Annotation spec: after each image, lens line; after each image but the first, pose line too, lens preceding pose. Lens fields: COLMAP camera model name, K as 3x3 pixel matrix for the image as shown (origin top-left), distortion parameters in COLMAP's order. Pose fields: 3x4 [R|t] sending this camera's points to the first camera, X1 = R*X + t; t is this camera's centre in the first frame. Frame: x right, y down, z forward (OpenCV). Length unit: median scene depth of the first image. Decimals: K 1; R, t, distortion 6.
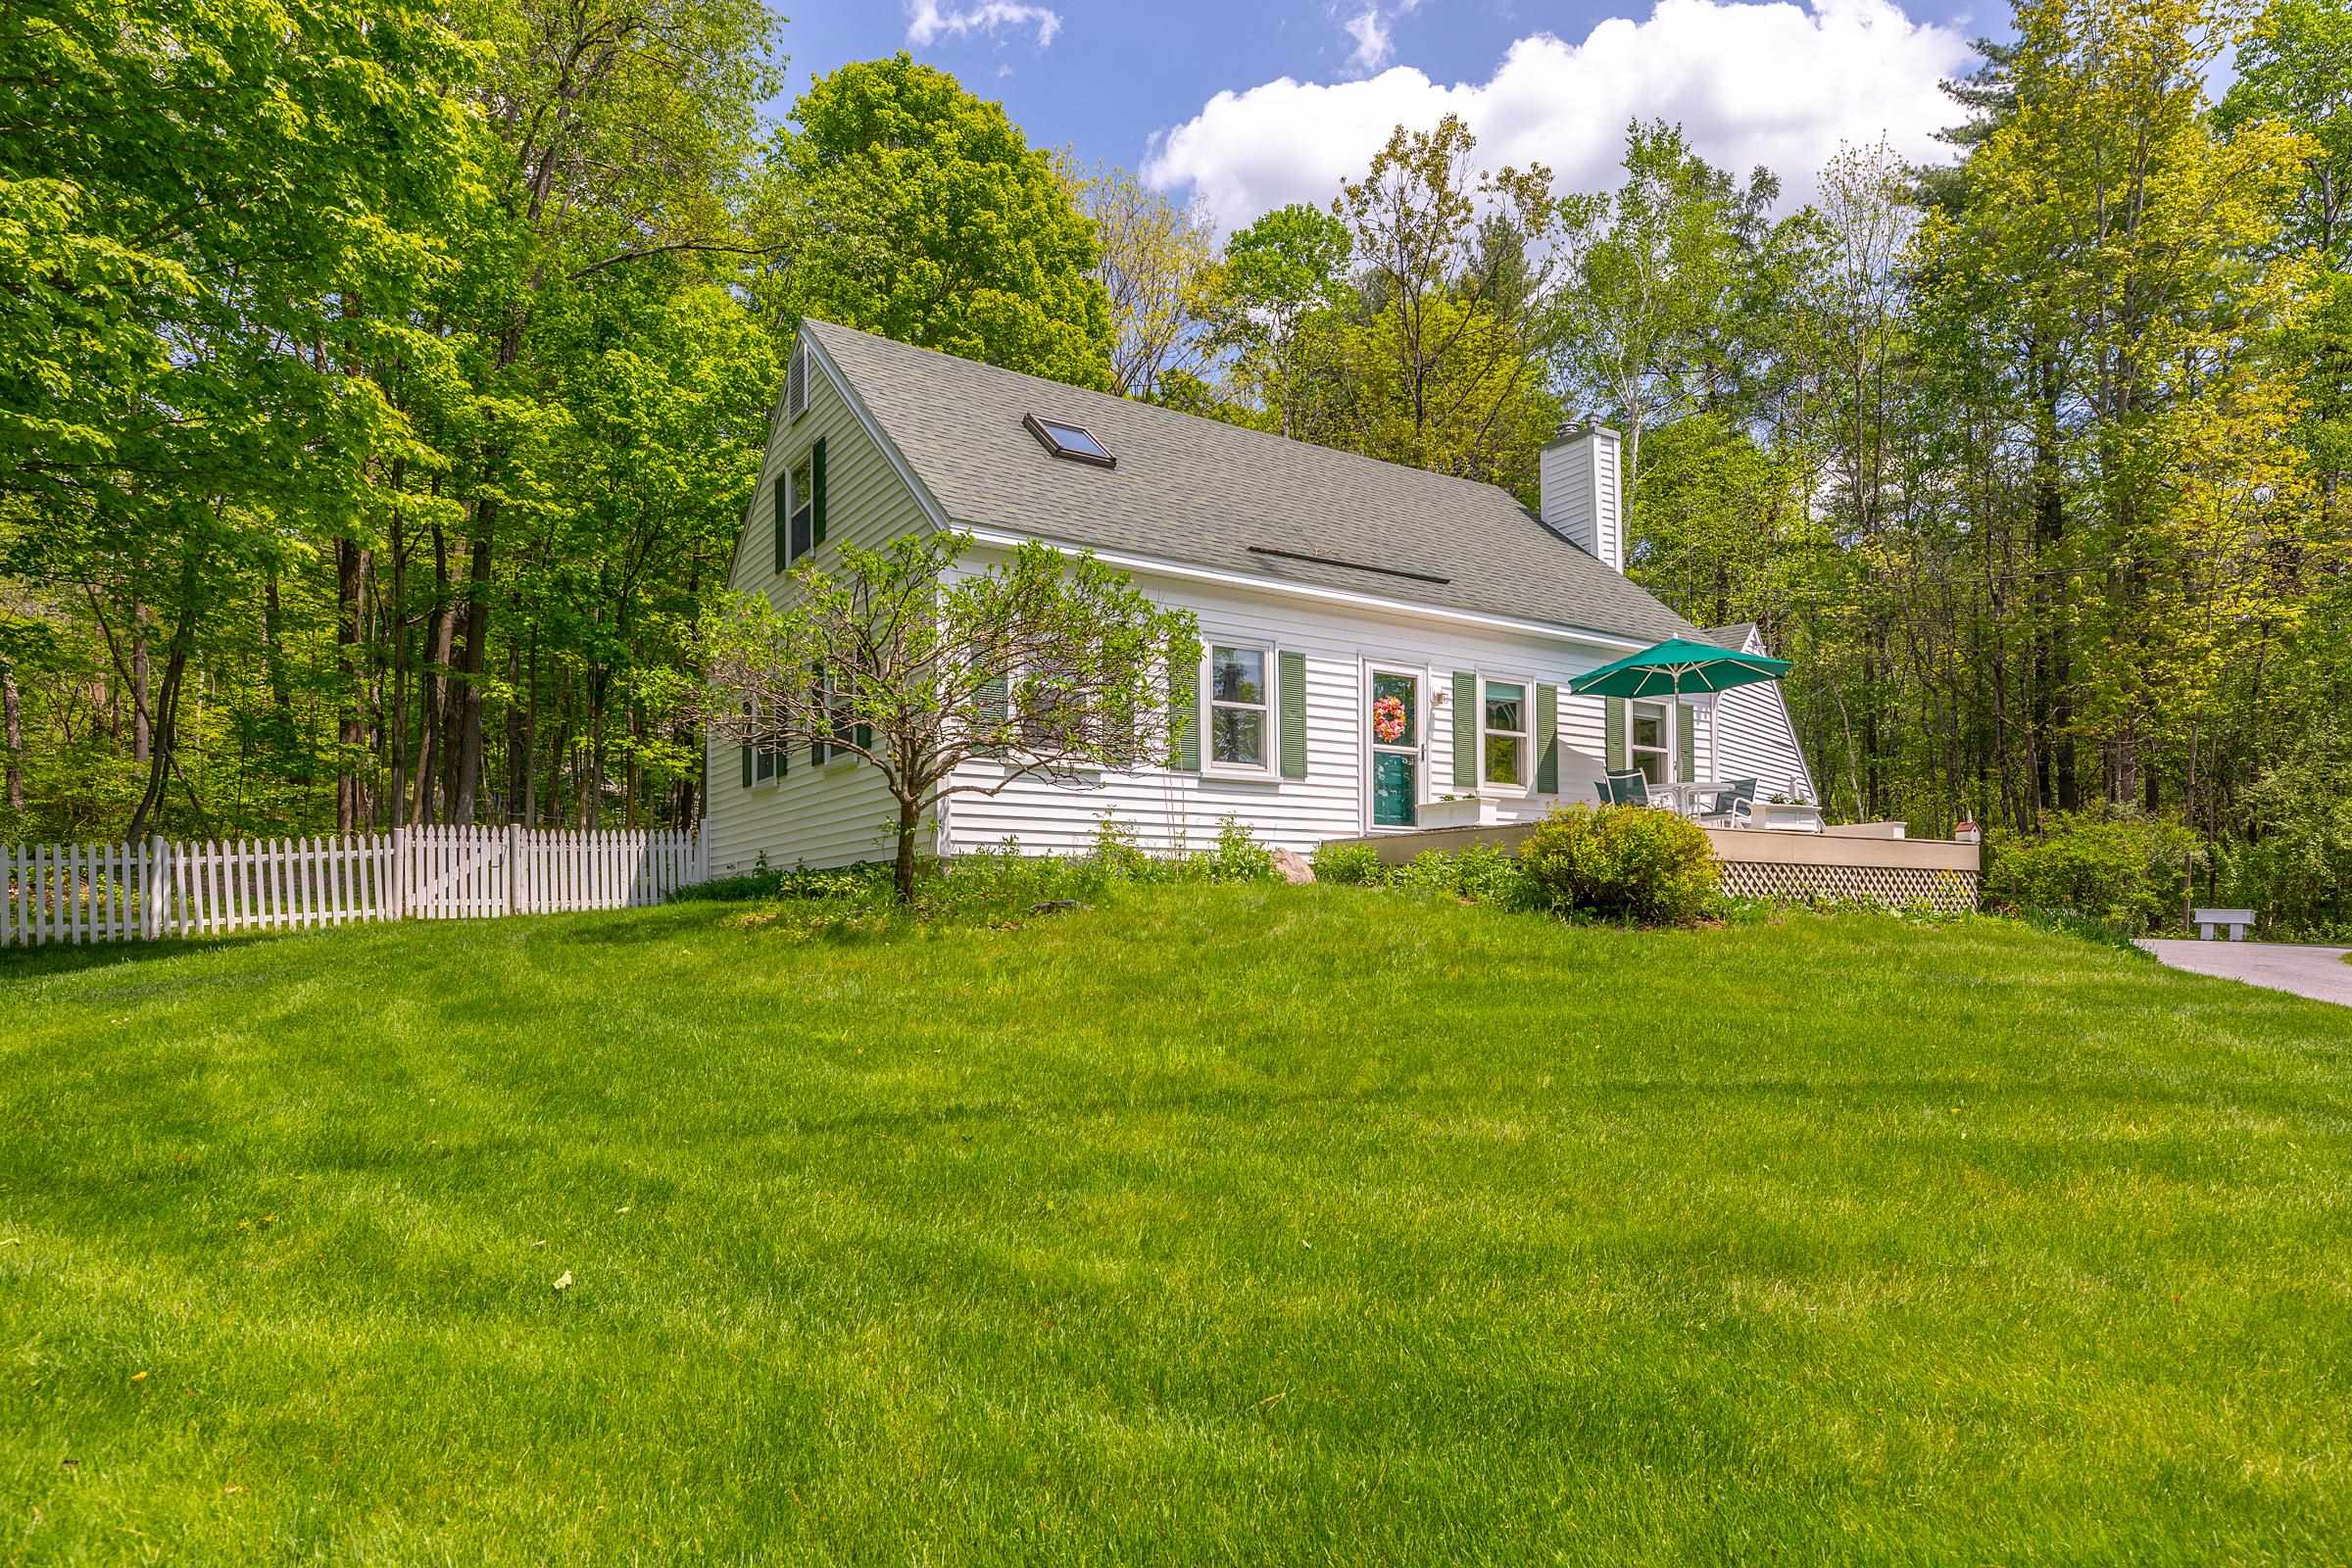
lens RADIAL K [[1329.7, 0, 1170.9], [0, 1329.7, 799.4], [0, 0, 1]] dist [0.003645, -0.000081]
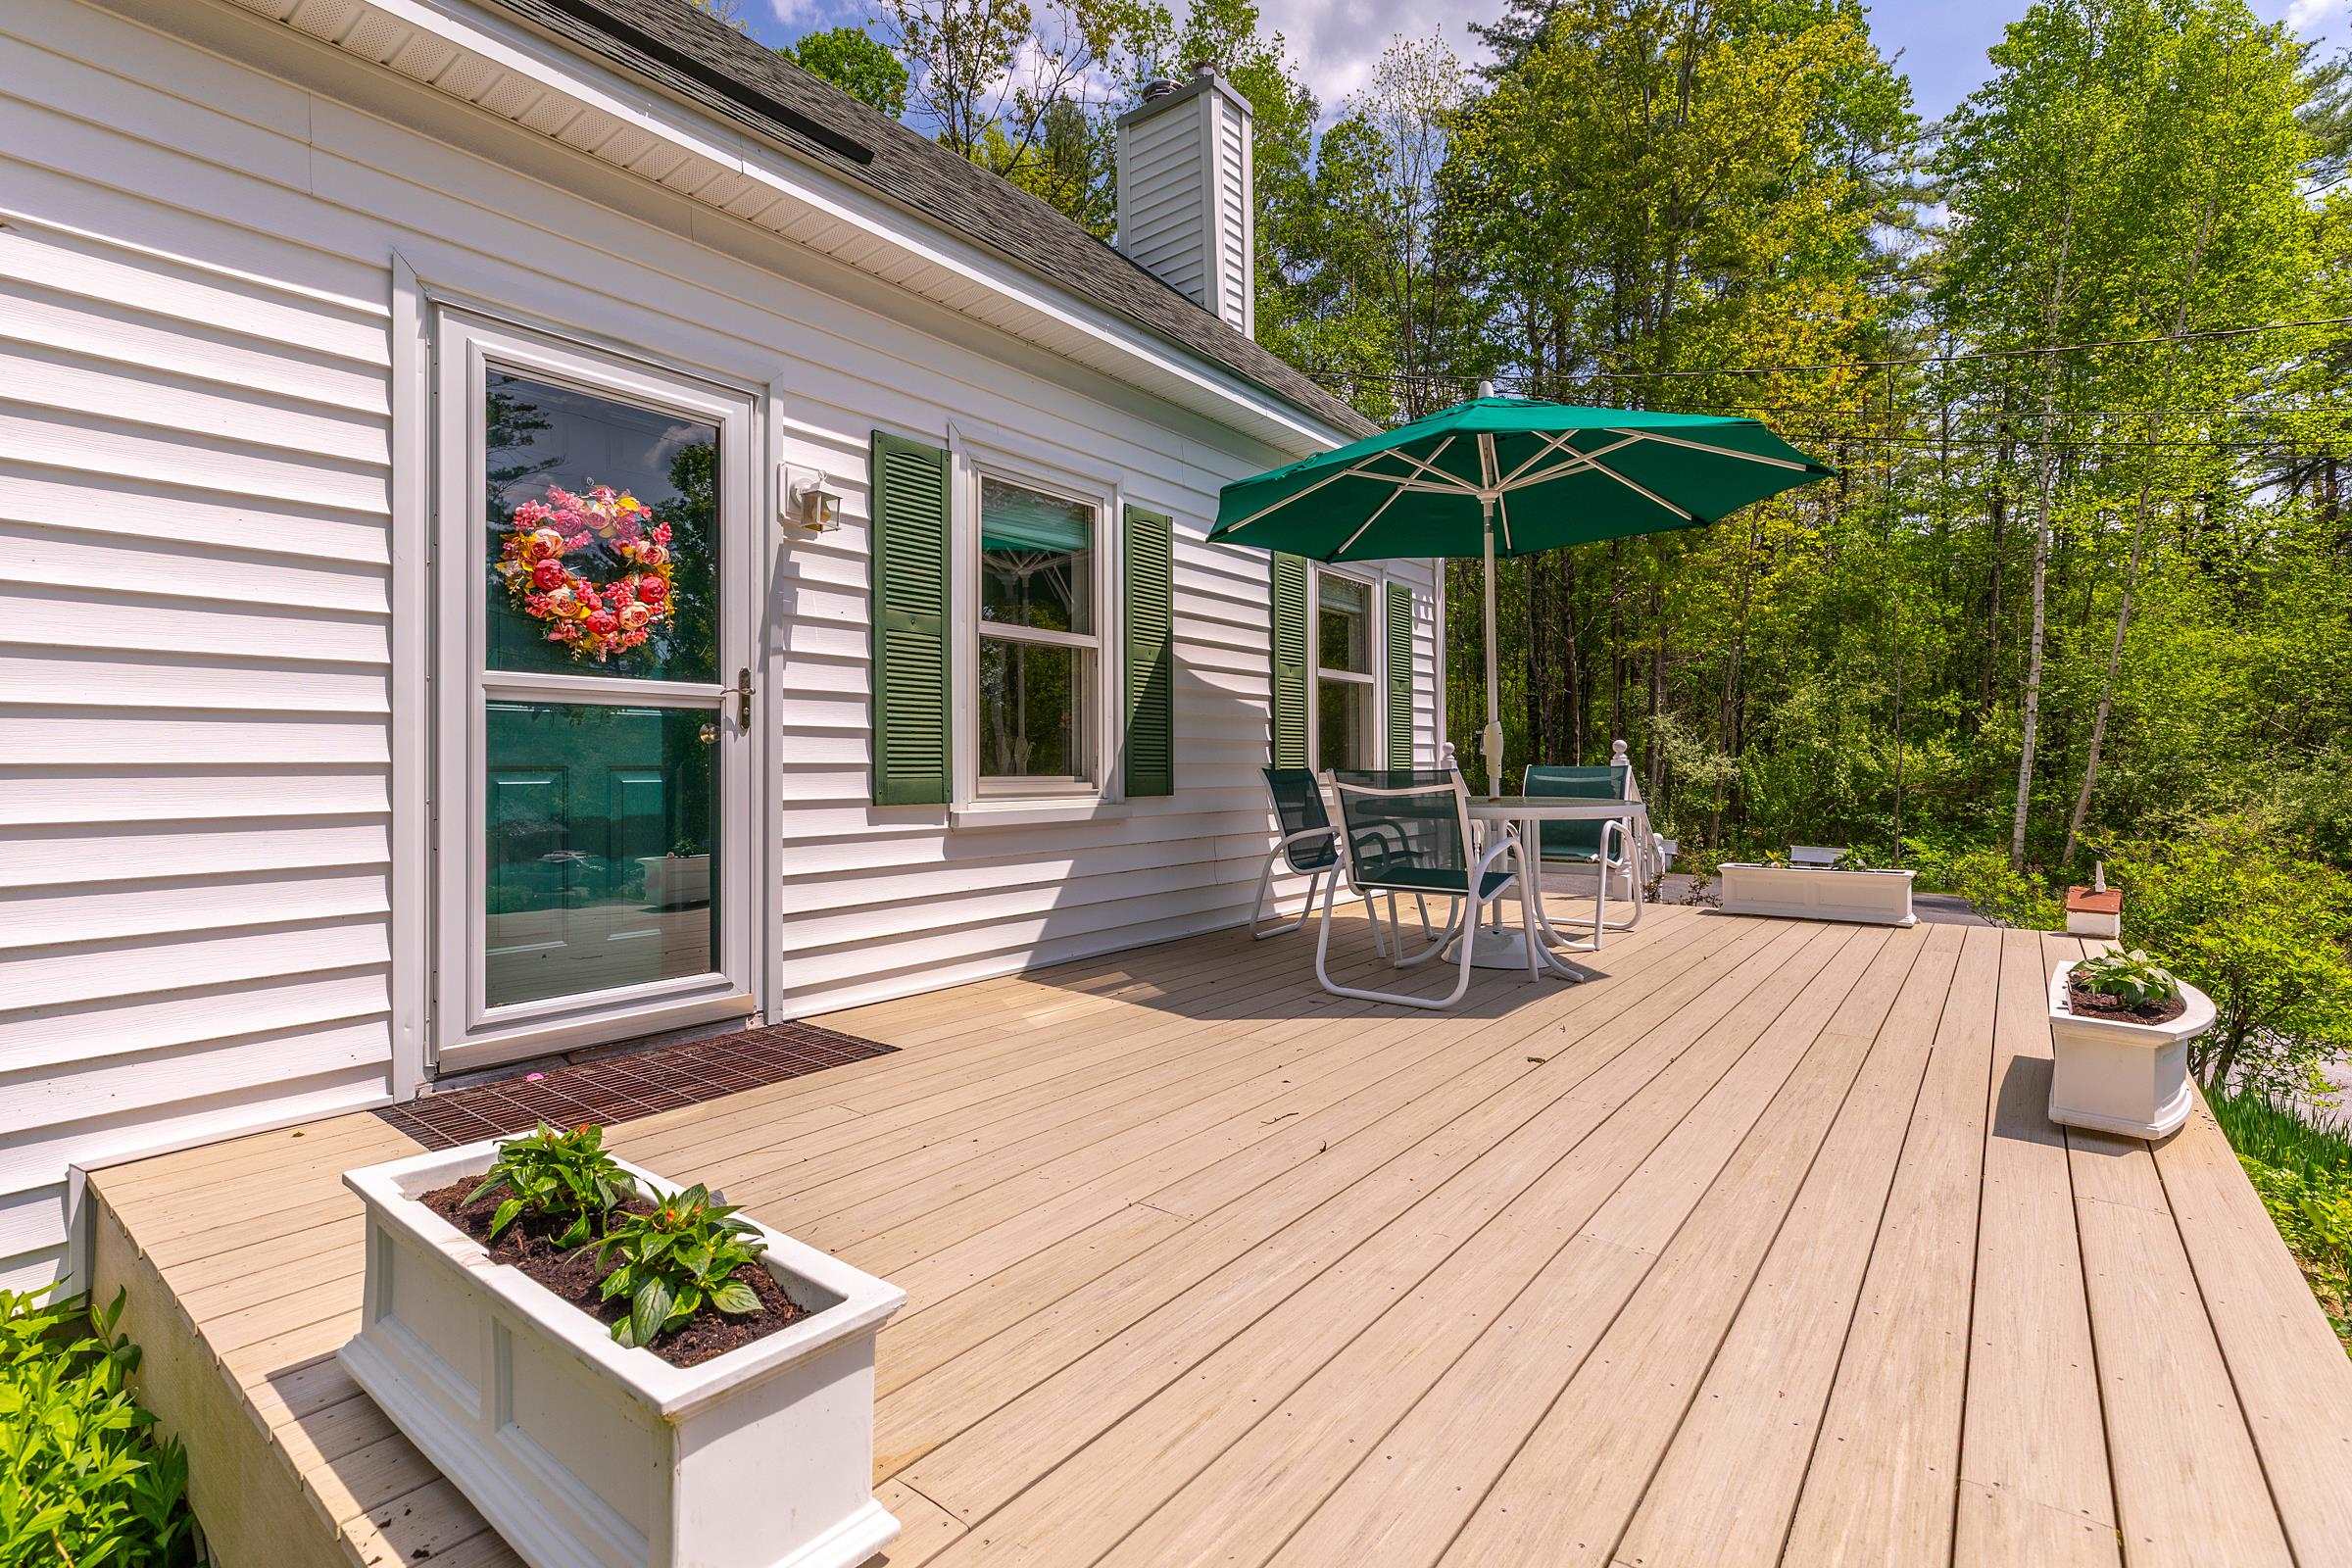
lens RADIAL K [[1079.0, 0, 1183.5], [0, 1079.0, 780.5], [0, 0, 1]] dist [0.001977, 0.002246]
pose [[0.937011, -0.014624, 0.348994, 0.185421], [-0.021187, 0.994904, 0.098574, -0.040604], [-0.348657, -0.099759, 0.931926, 0.710874]]
